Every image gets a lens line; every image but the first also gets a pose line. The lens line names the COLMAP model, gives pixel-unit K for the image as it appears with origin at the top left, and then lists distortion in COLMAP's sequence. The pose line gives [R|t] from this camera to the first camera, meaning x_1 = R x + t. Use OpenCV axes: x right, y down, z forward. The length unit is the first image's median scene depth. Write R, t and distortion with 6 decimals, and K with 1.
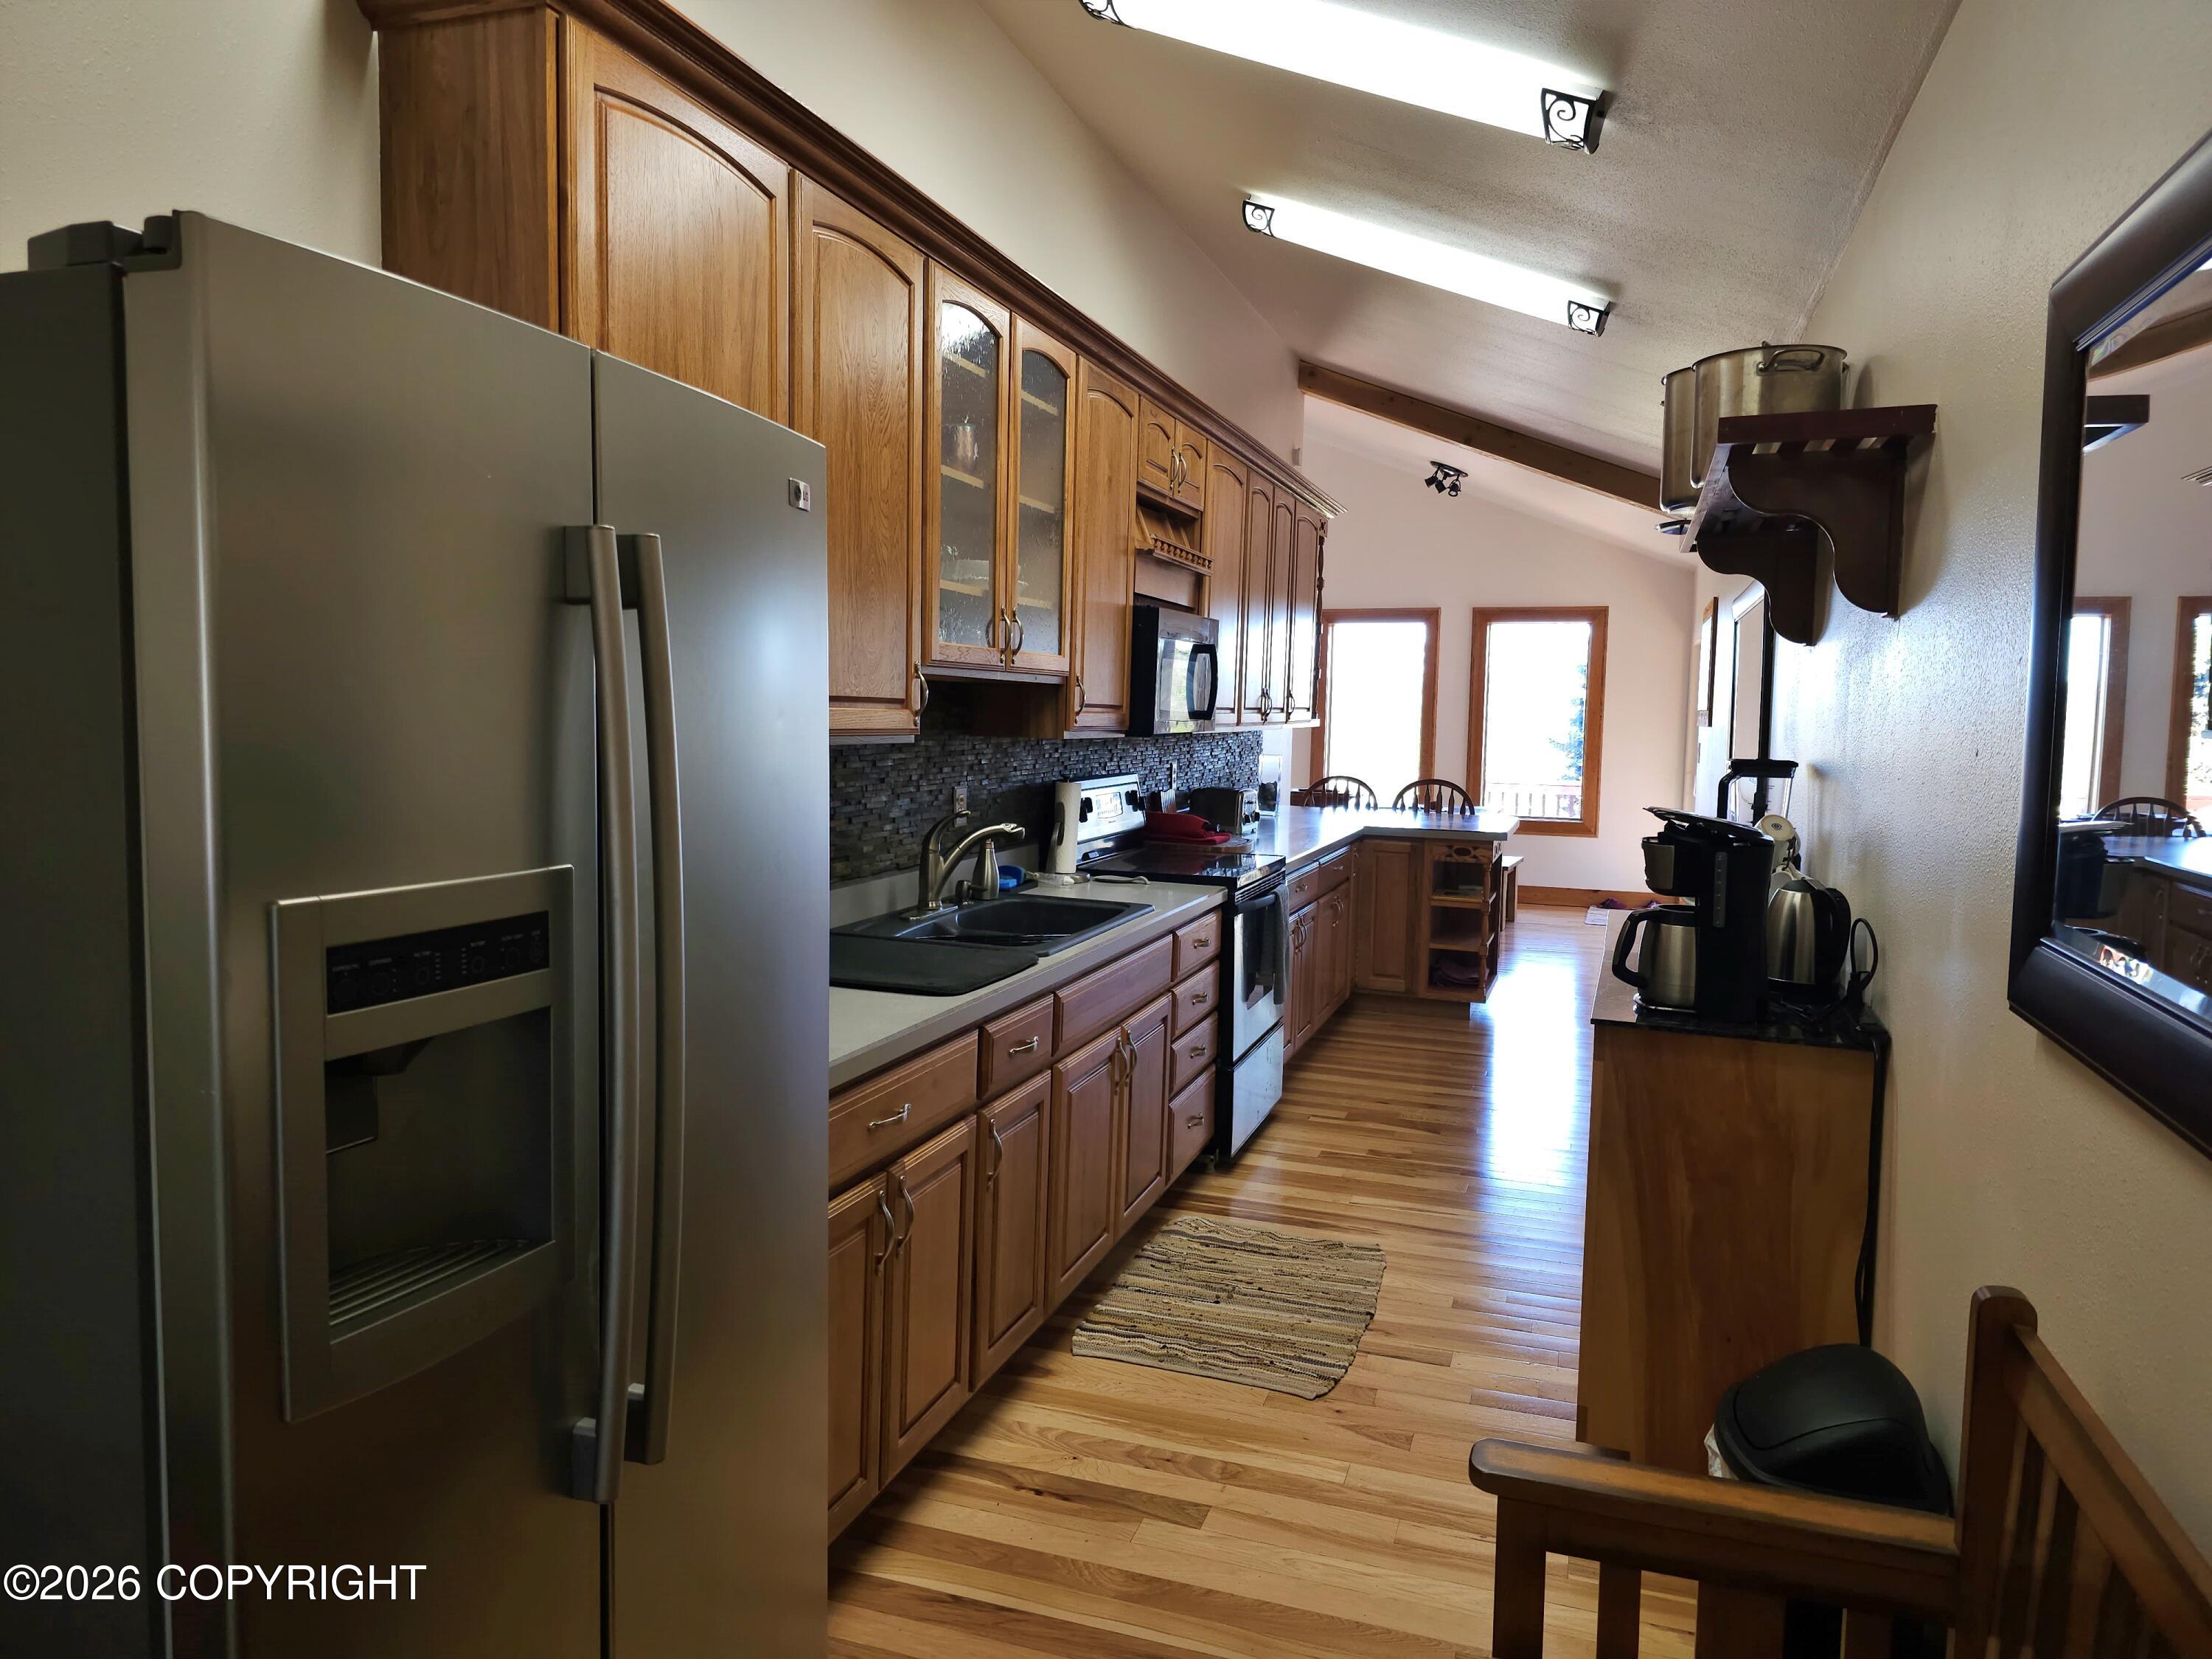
lens RADIAL K [[1496.8, 0, 1104.0], [0, 1496.8, 817.8], [0, 0, 1]] dist [0.079201, -0.067910]
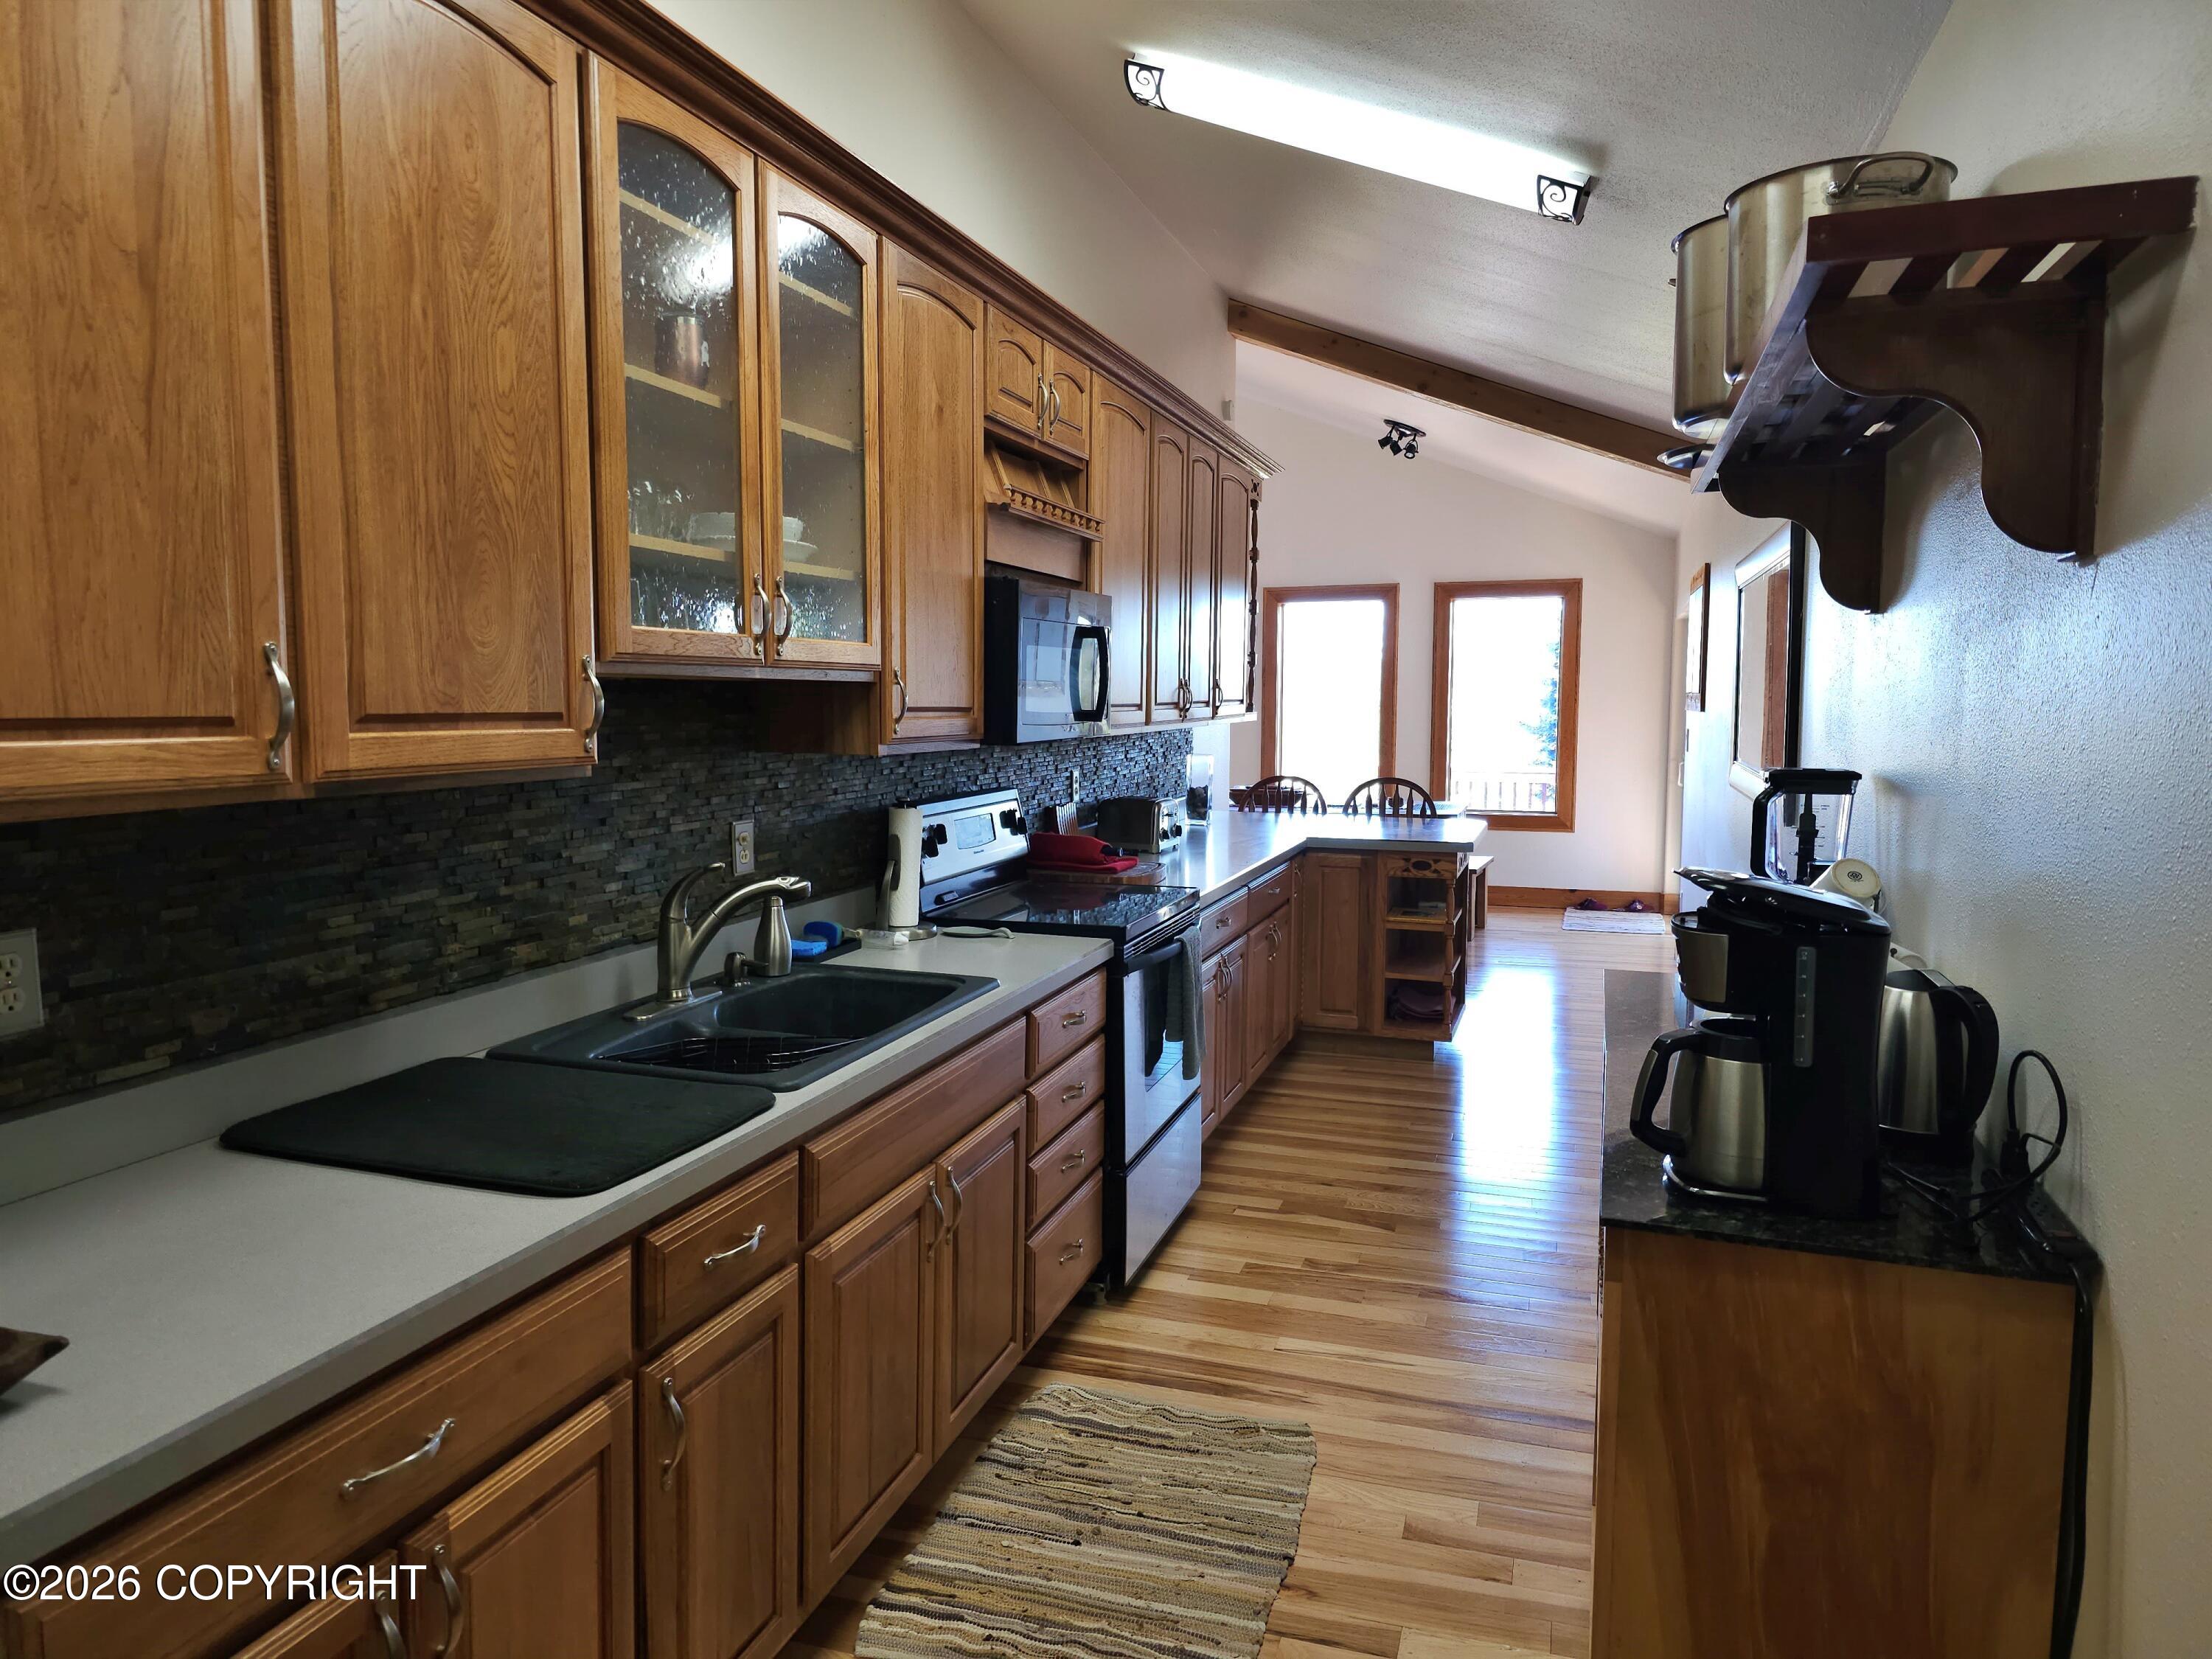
lens RADIAL K [[1496.8, 0, 1106.3], [0, 1496.8, 825.4], [0, 0, 1]] dist [0.079201, -0.067910]
pose [[0.999629, -0.019724, 0.018759, 0.072453], [0.019456, 0.999707, 0.014396, -0.026665], [-0.019037, -0.014025, 0.999720, 0.250305]]
